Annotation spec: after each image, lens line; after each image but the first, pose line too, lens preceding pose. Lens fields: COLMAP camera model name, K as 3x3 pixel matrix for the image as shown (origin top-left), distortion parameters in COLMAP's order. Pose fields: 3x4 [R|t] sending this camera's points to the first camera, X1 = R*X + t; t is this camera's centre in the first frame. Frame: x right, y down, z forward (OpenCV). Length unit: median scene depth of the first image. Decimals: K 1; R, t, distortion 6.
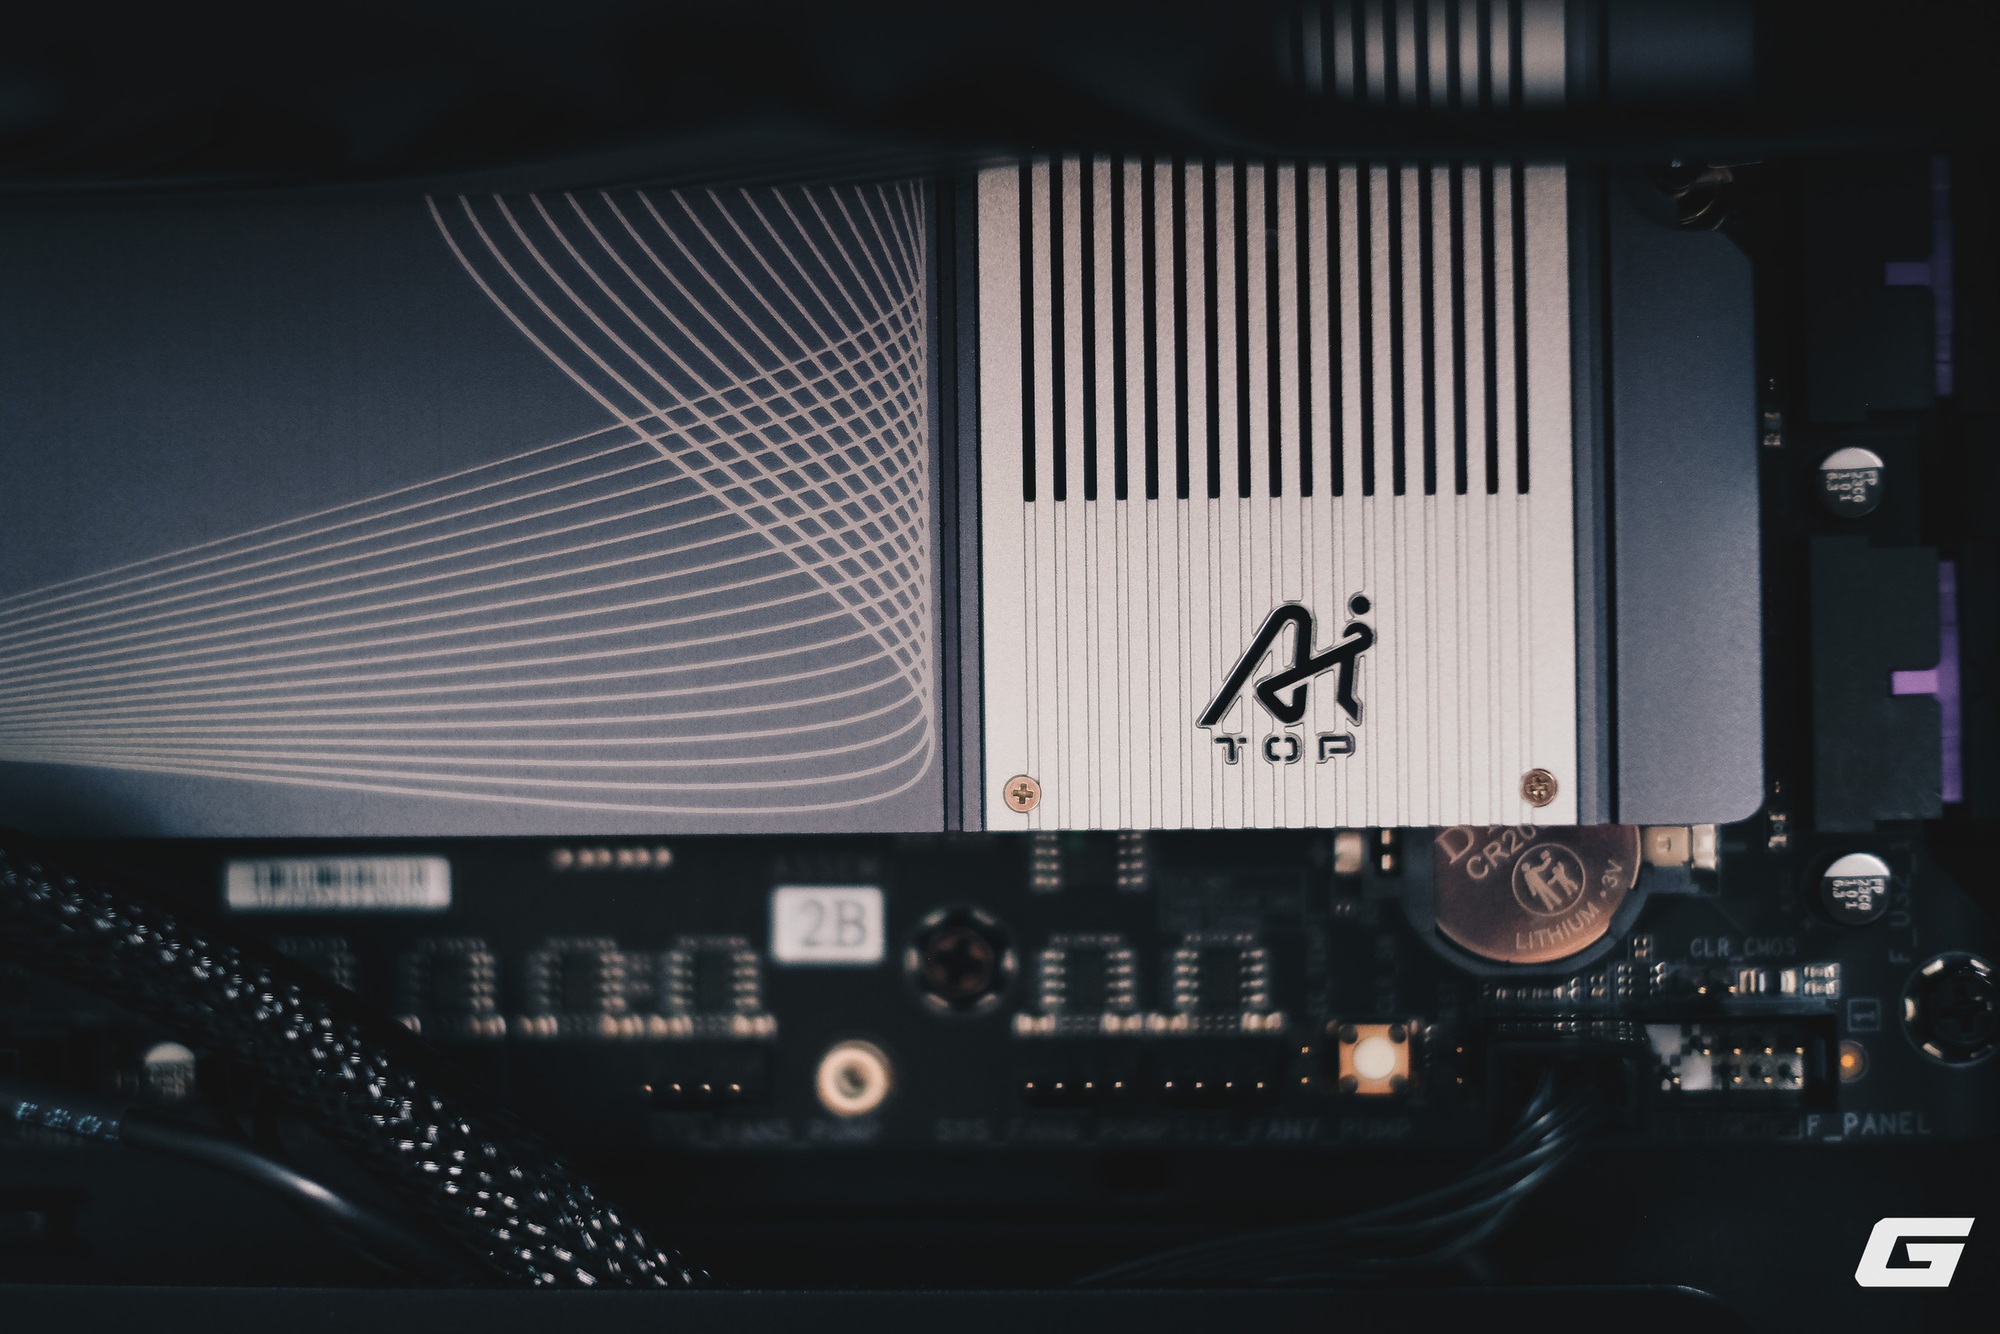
lens RADIAL K [[3088.4, 0, 1002.0], [0, 3088.4, 665.6], [0, 0, 1]] dist [-0.056465, 0.000000]
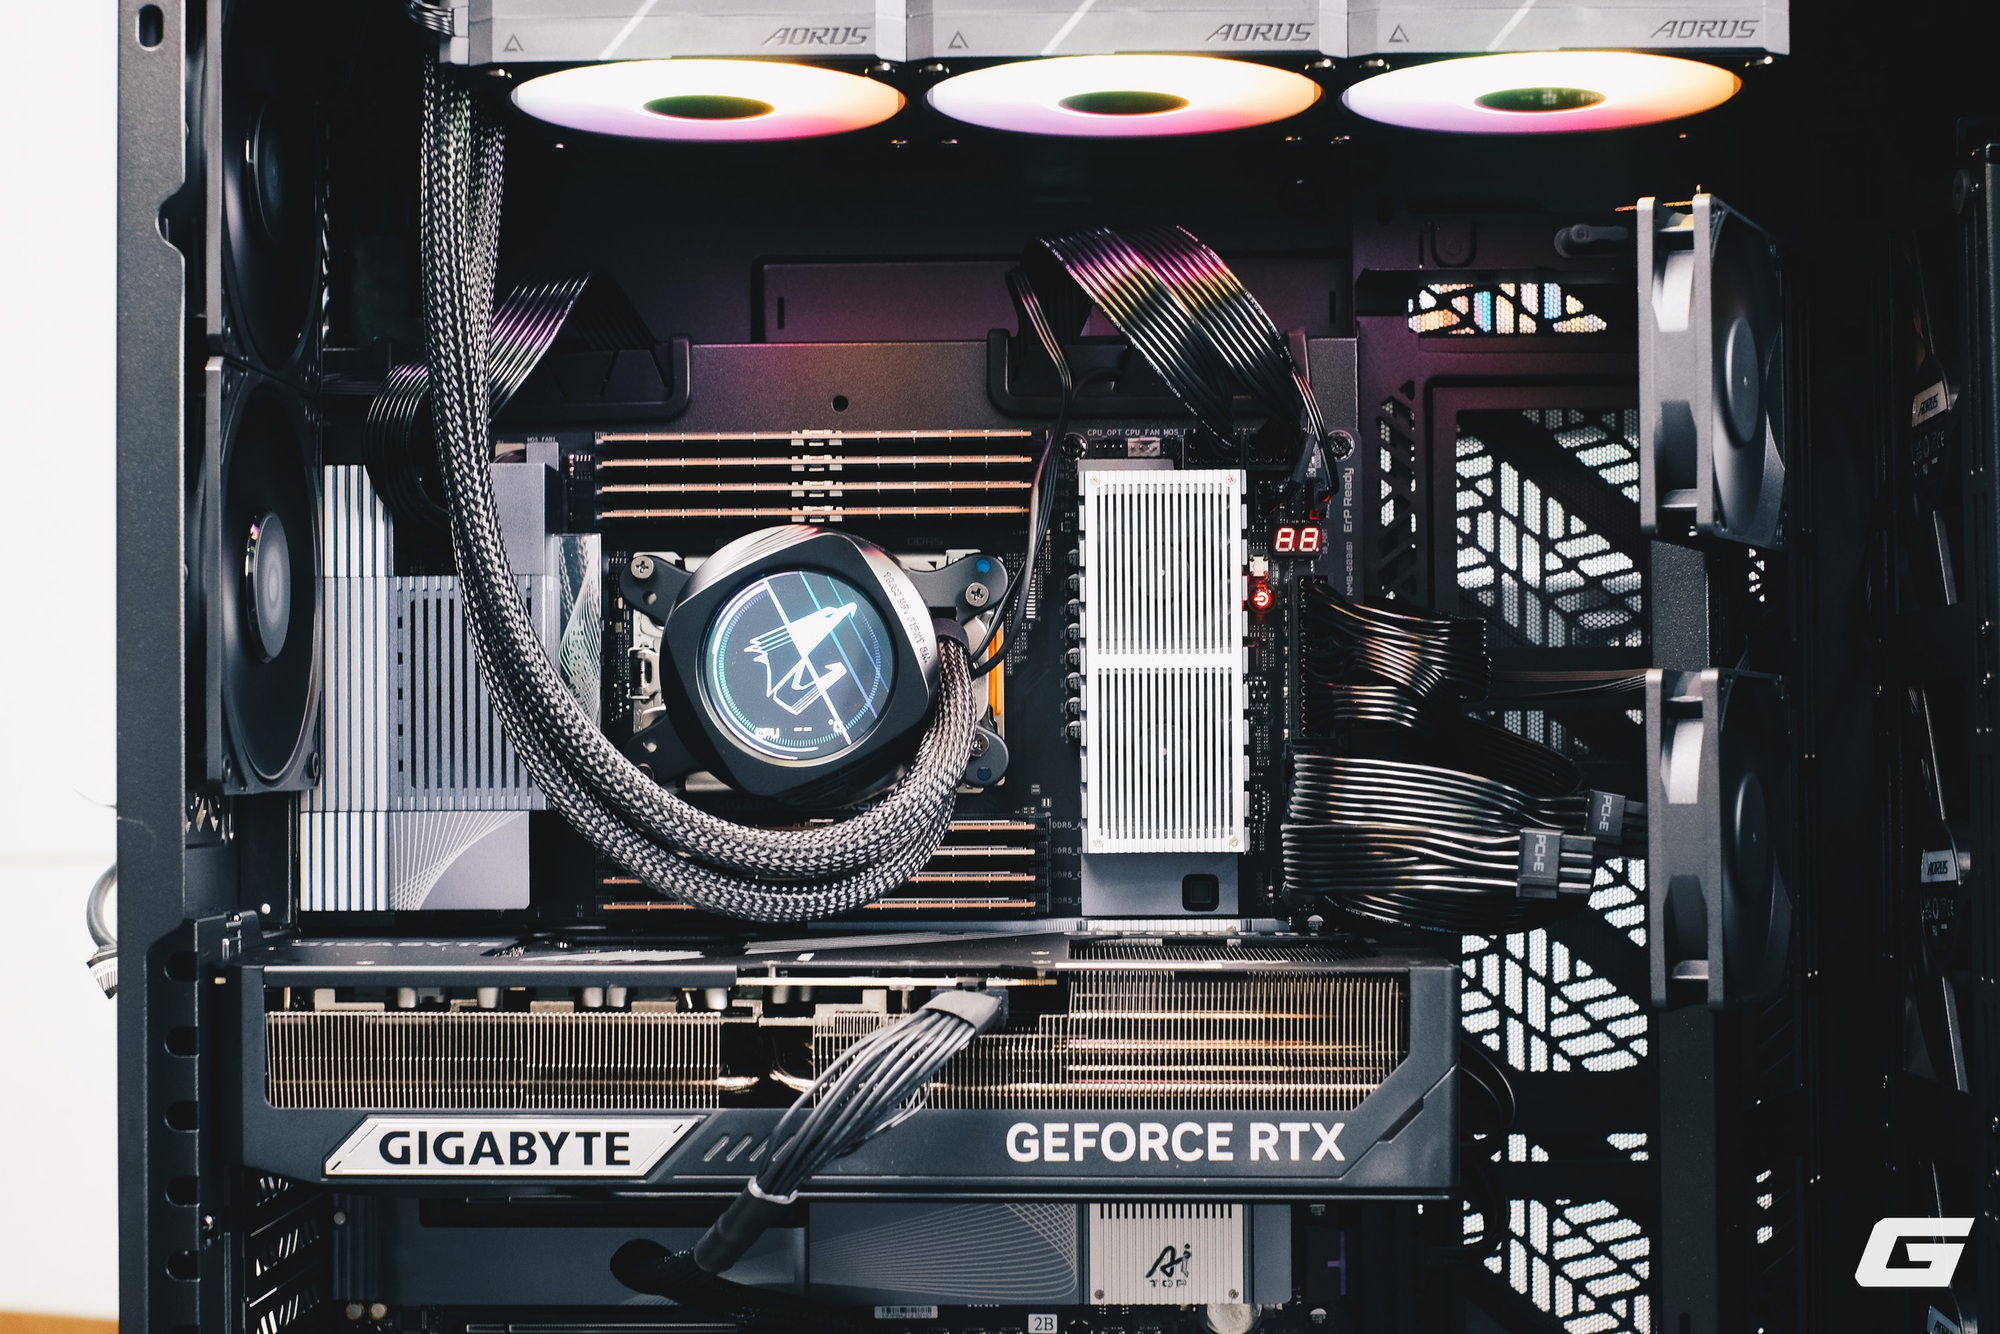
lens RADIAL K [[3088.4, 0, 985.5], [0, 3088.4, 668.1], [0, 0, 1]] dist [-0.056465, 0.000000]
pose [[0.998868, 0.012229, 0.045972, -0.317265], [-0.010454, 0.999199, -0.038638, -0.581211], [-0.046408, 0.038114, 0.998195, -2.817331]]
